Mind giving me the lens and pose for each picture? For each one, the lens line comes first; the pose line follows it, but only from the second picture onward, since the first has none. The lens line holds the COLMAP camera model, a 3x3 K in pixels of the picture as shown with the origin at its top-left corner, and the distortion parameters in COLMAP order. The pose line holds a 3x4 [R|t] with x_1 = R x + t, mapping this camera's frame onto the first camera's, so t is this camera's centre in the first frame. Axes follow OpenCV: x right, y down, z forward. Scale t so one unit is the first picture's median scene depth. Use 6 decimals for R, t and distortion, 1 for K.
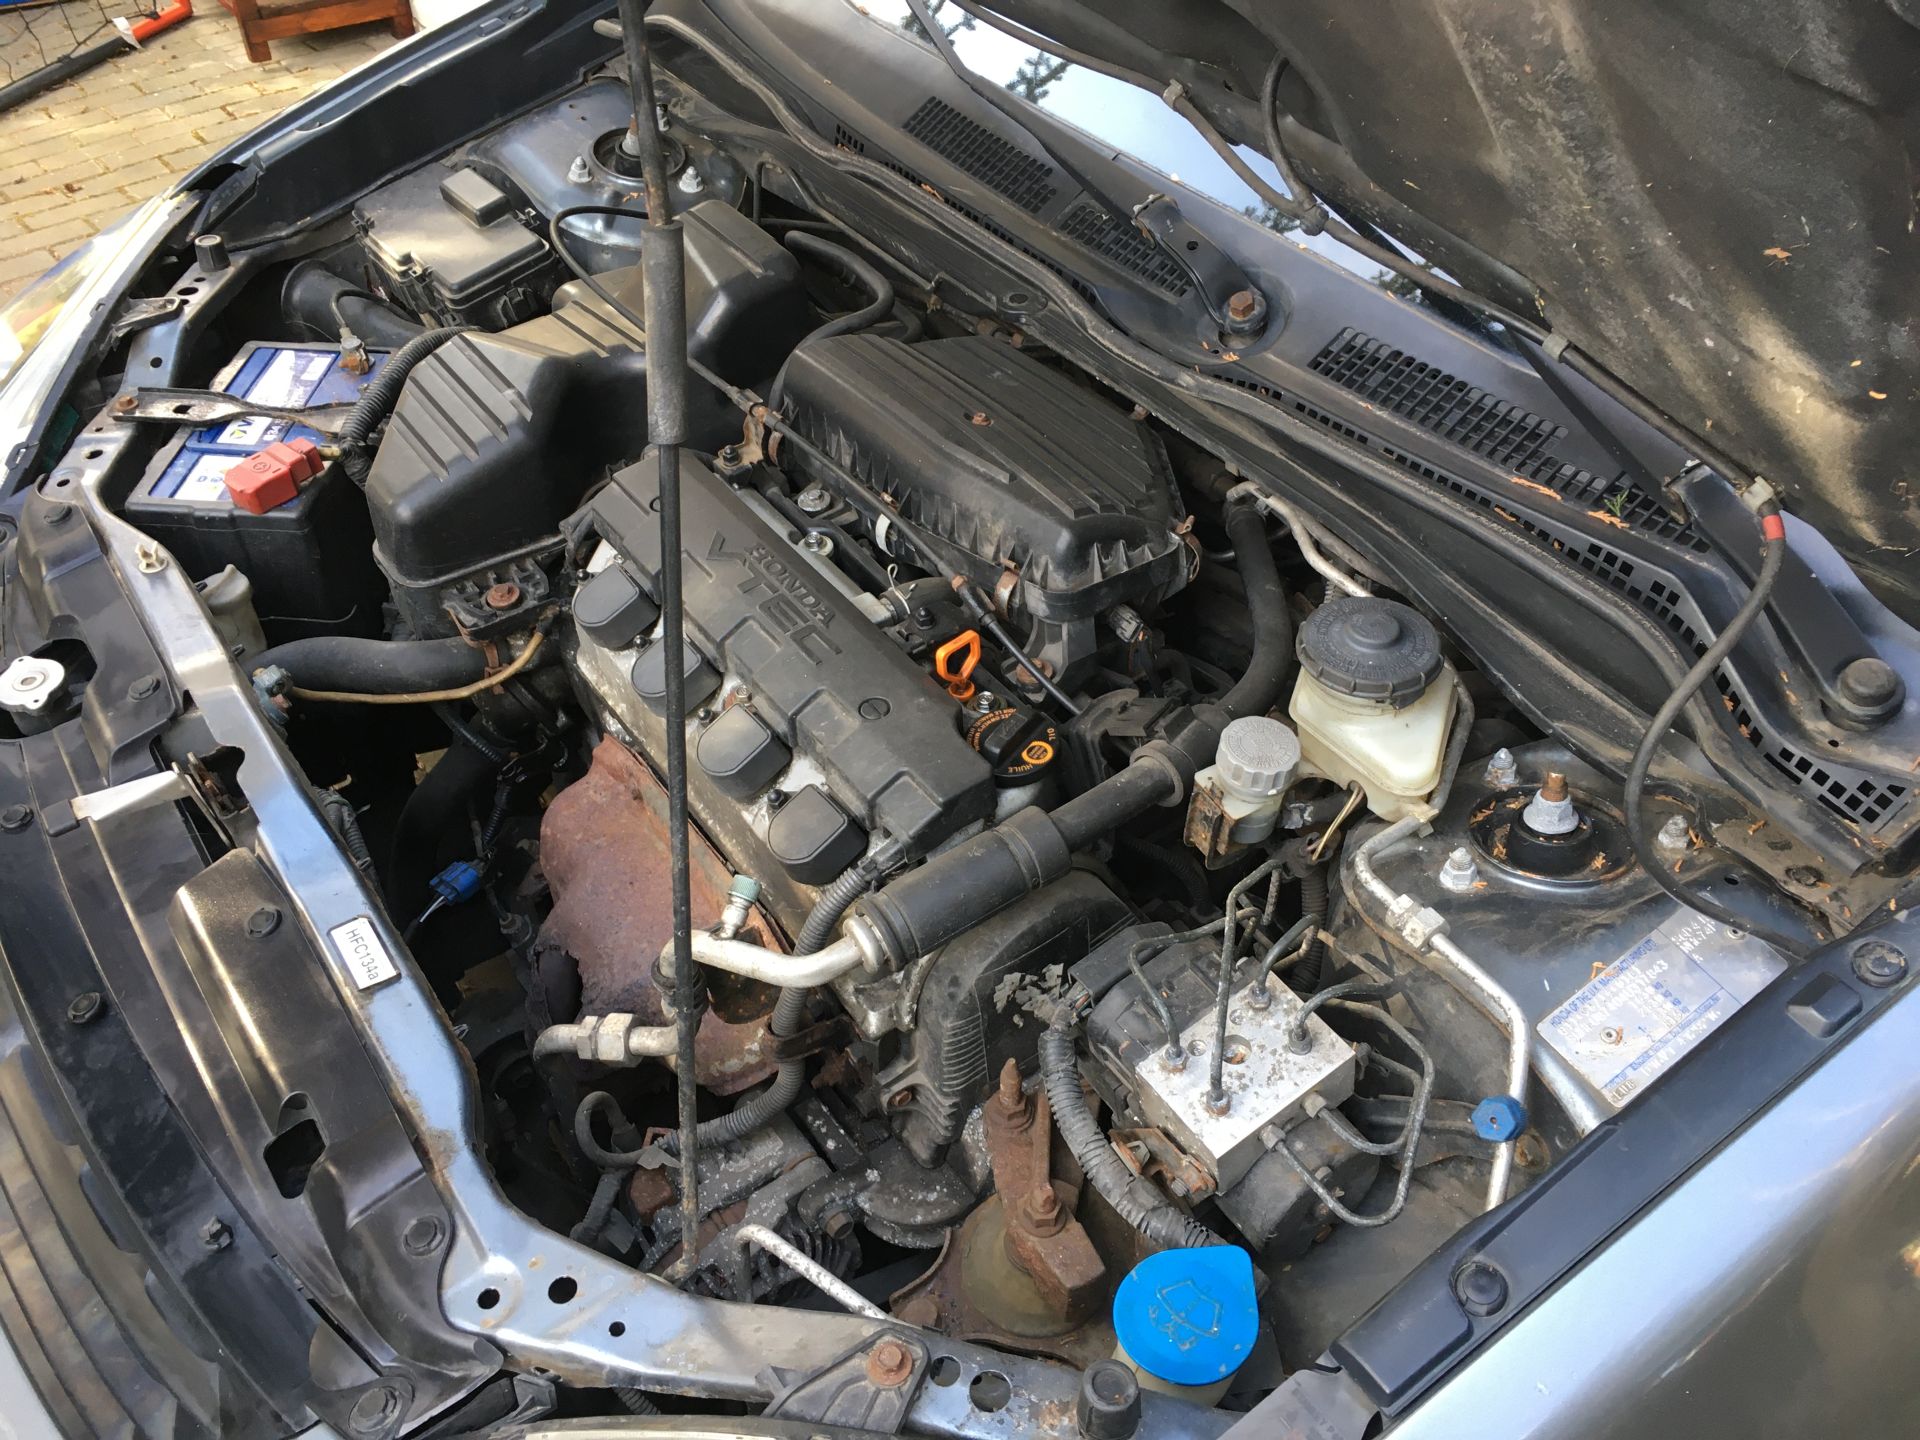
lens RADIAL K [[1646.8, 0, 960.0], [0, 1646.8, 720.0], [0, 0, 1]] dist [0.048943, -0.010159]
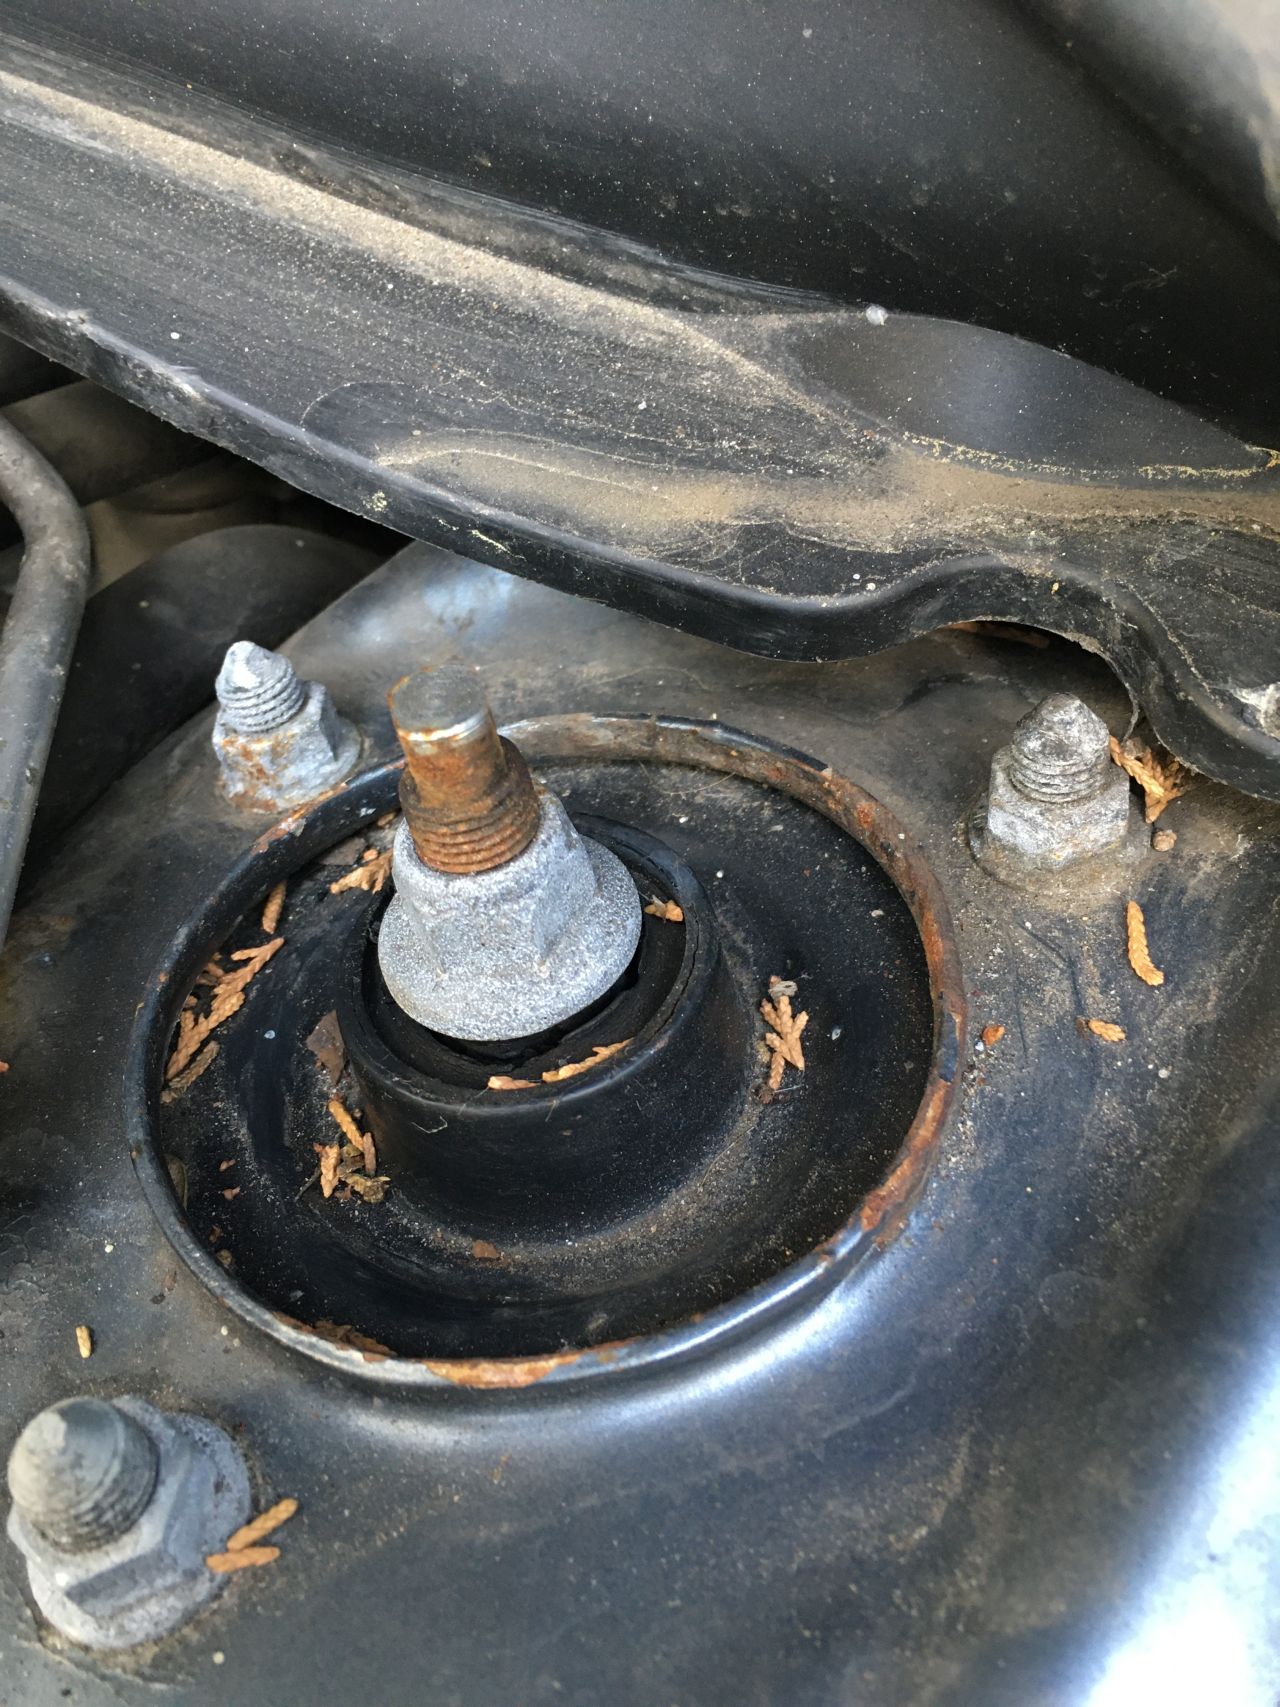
lens RADIAL K [[1464.1, 0, 640.0], [0, 1464.1, 853.5], [0, 0, 1]] dist [0.048943, -0.010159]
pose [[0.866370, -0.387441, 0.315106, 0.305638], [0.331561, 0.918085, 0.217225, 0.018107], [-0.373456, -0.083720, 0.923862, 0.802060]]
